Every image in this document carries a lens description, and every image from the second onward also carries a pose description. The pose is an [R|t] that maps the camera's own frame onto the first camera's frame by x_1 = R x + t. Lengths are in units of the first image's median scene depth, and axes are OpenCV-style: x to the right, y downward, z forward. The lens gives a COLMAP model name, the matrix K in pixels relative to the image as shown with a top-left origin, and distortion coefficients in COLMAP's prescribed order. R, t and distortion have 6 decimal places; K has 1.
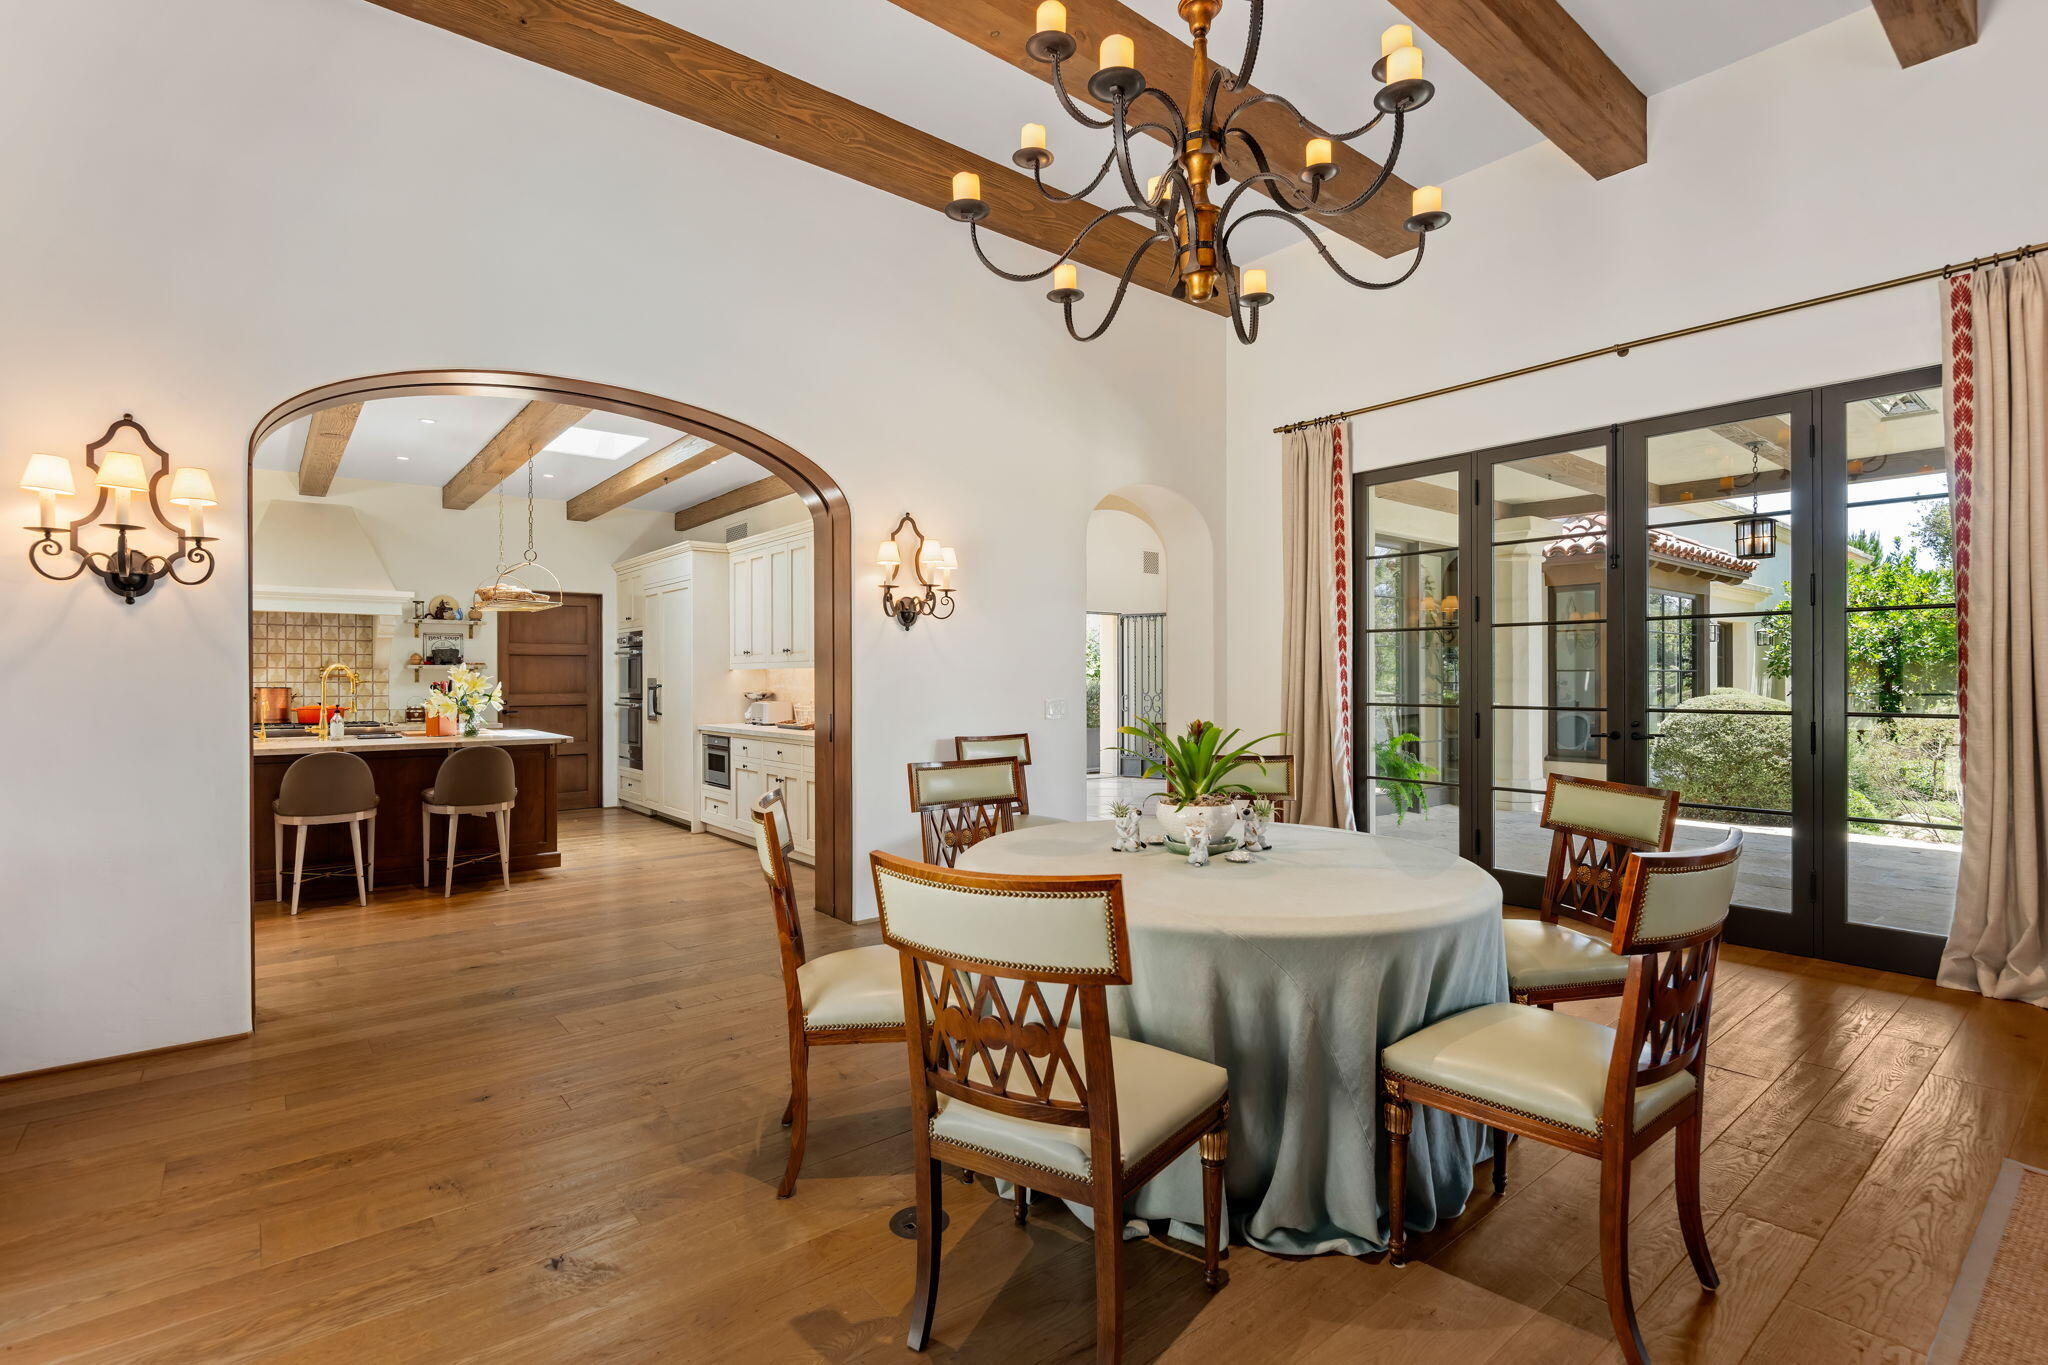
lens RADIAL K [[943.6, 0, 1019.9], [0, 943.6, 677.7], [0, 0, 1]] dist [0.000184, -0.000410]
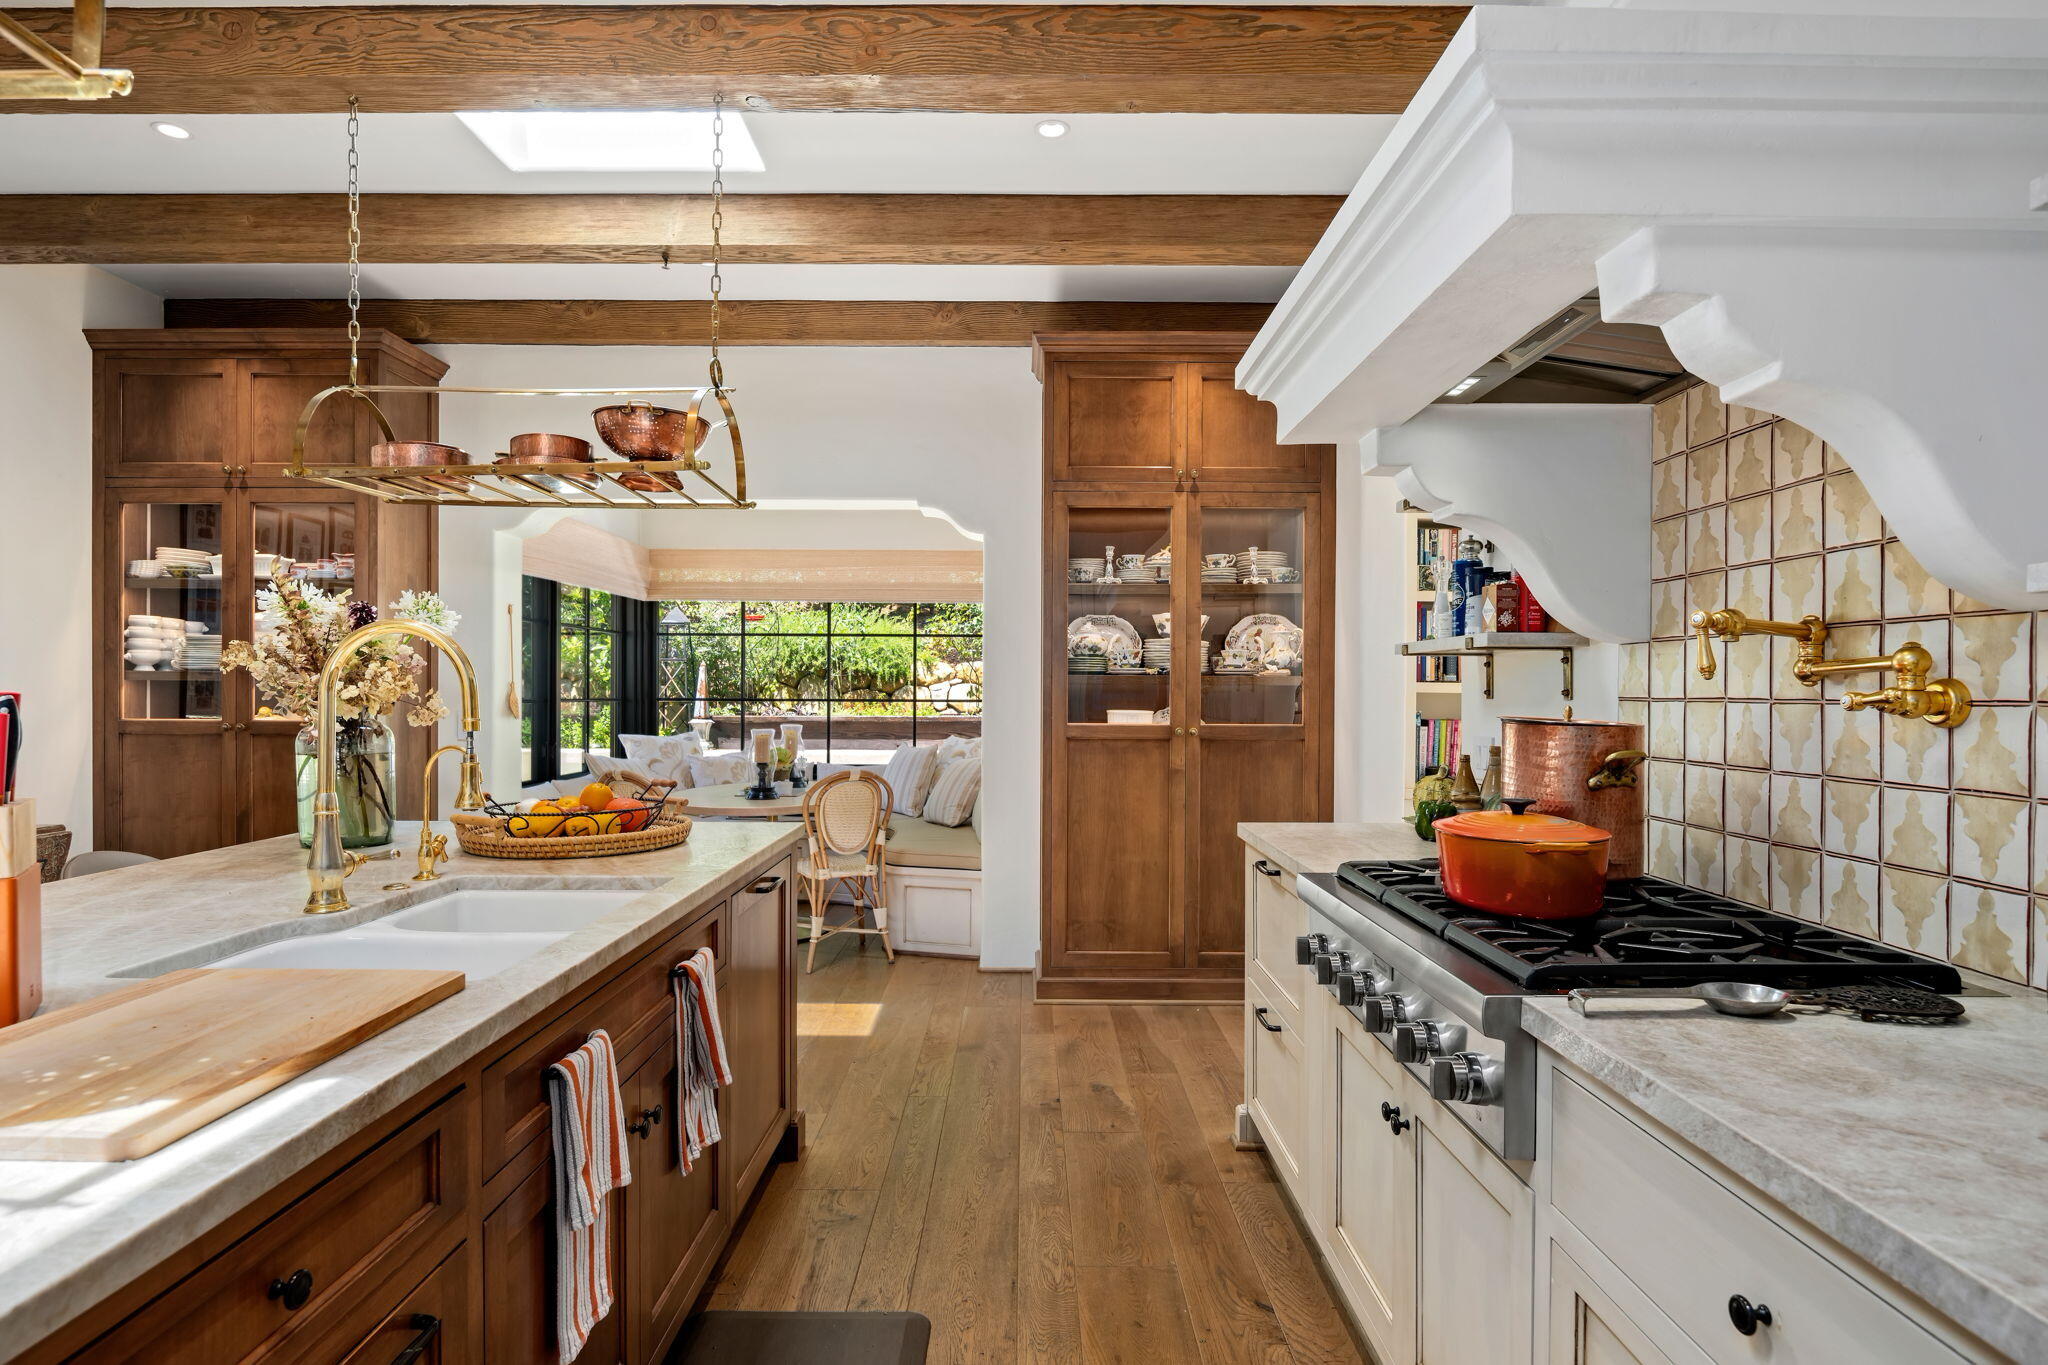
lens RADIAL K [[1090.0, 0, 1019.9], [0, 1090.0, 699.3], [0, 0, 1]] dist [-0.003069, -0.003450]
pose [[-0.632640, 0.004006, -0.774436, -0.450464], [-0.005638, 0.999936, 0.009778, 0.002982], [0.774425, 0.010553, -0.632577, 0.966128]]
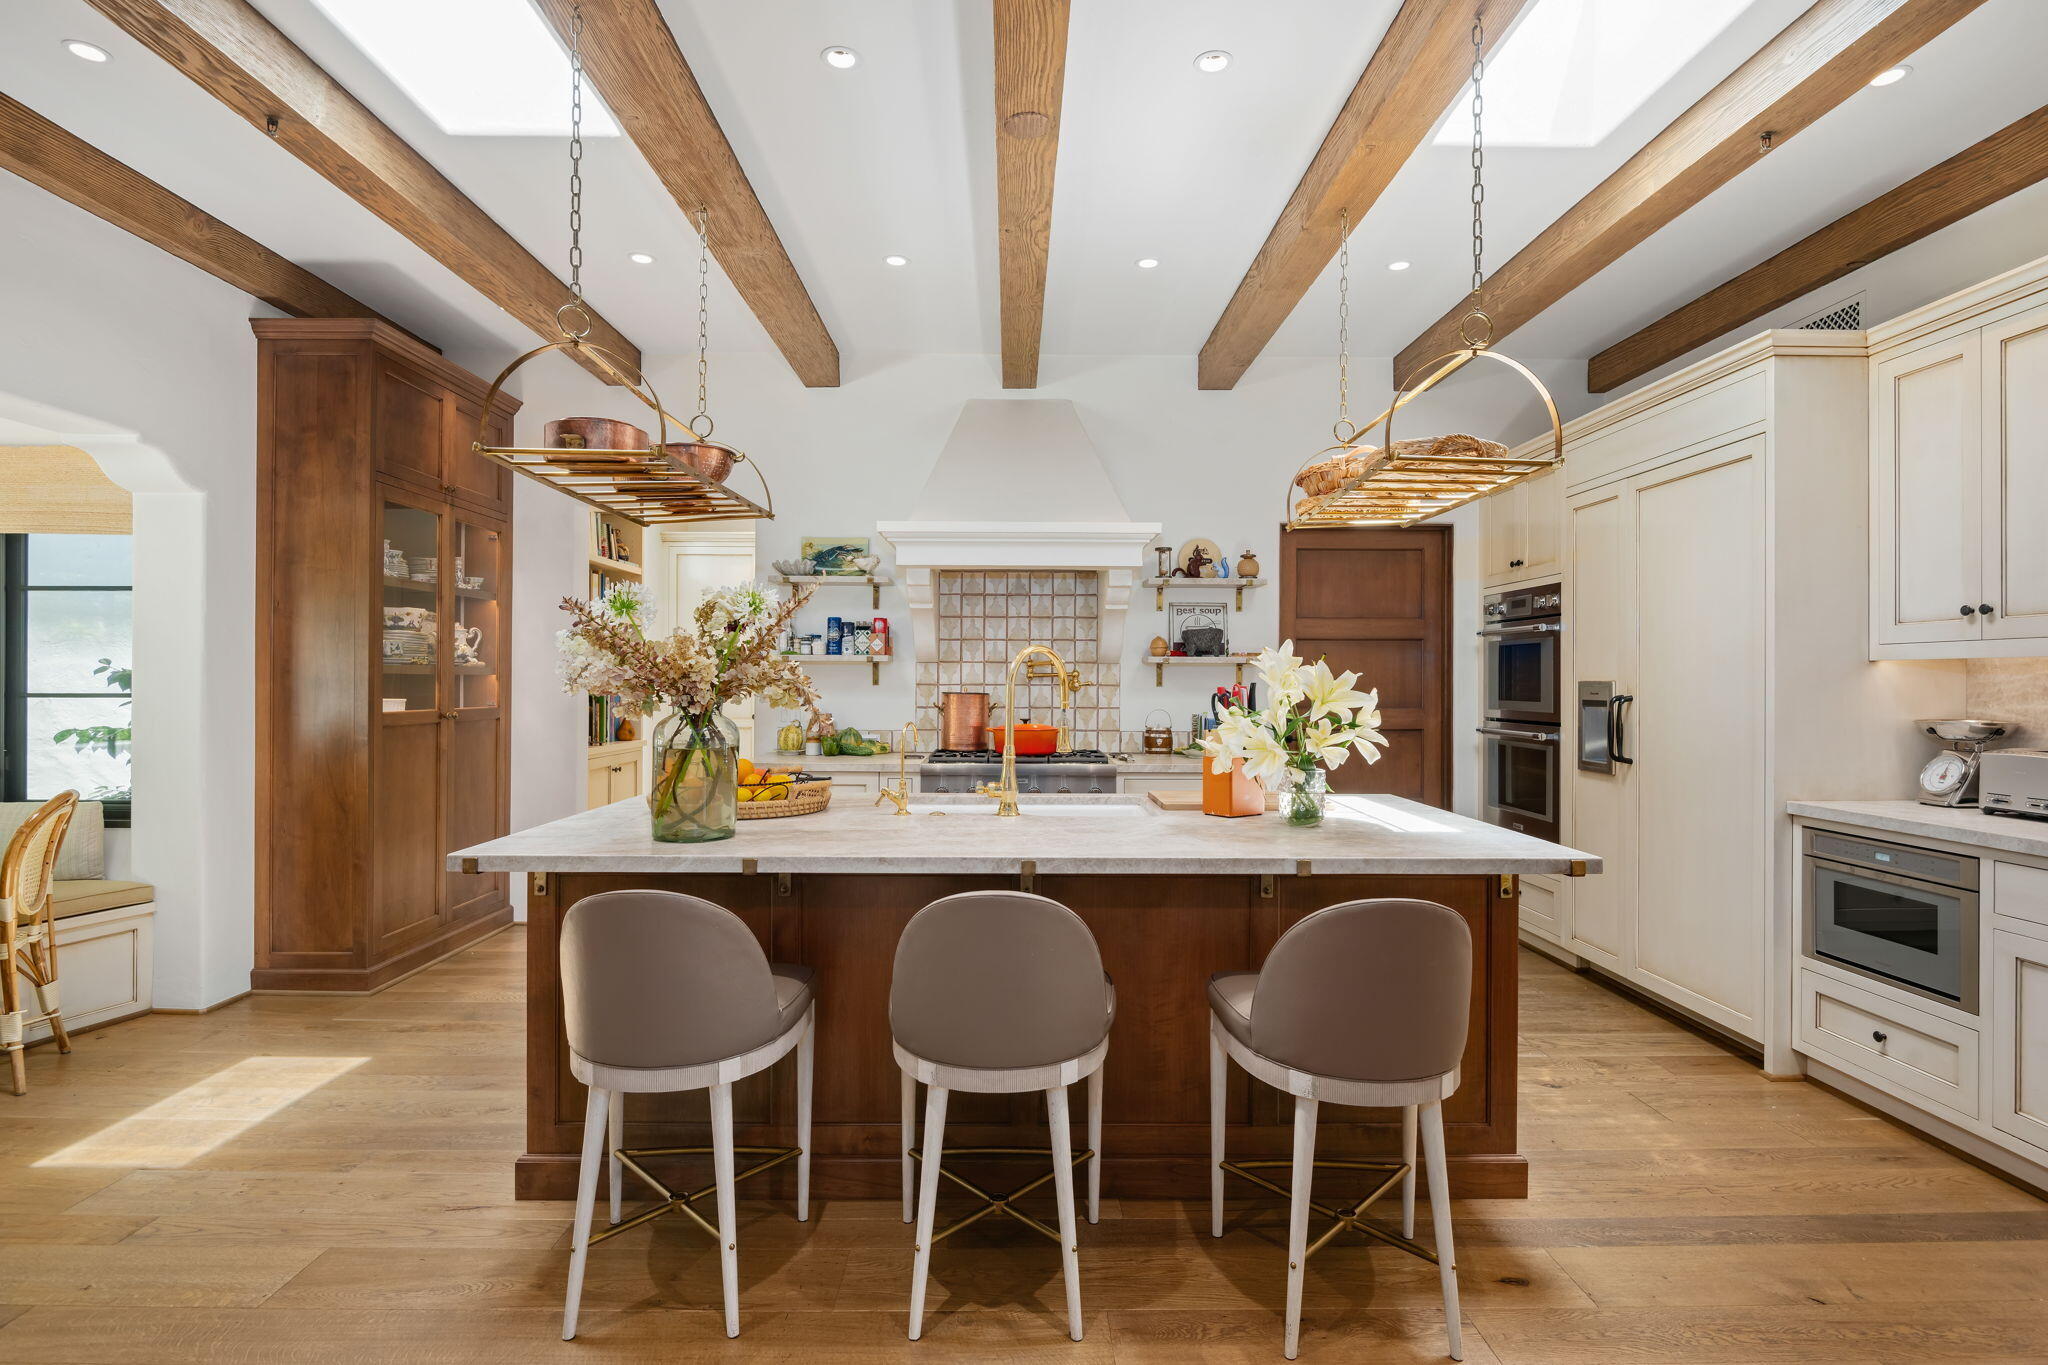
lens RADIAL K [[1010.4, 0, 1039.3], [0, 1010.4, 680.3], [0, 0, 1]] dist [-0.003290, -0.001018]
pose [[0.792714, 0.005304, -0.609571, -0.314914], [-0.007524, 0.999971, -0.001083, 0.002266], [0.609548, 0.005445, 0.792731, 0.455304]]
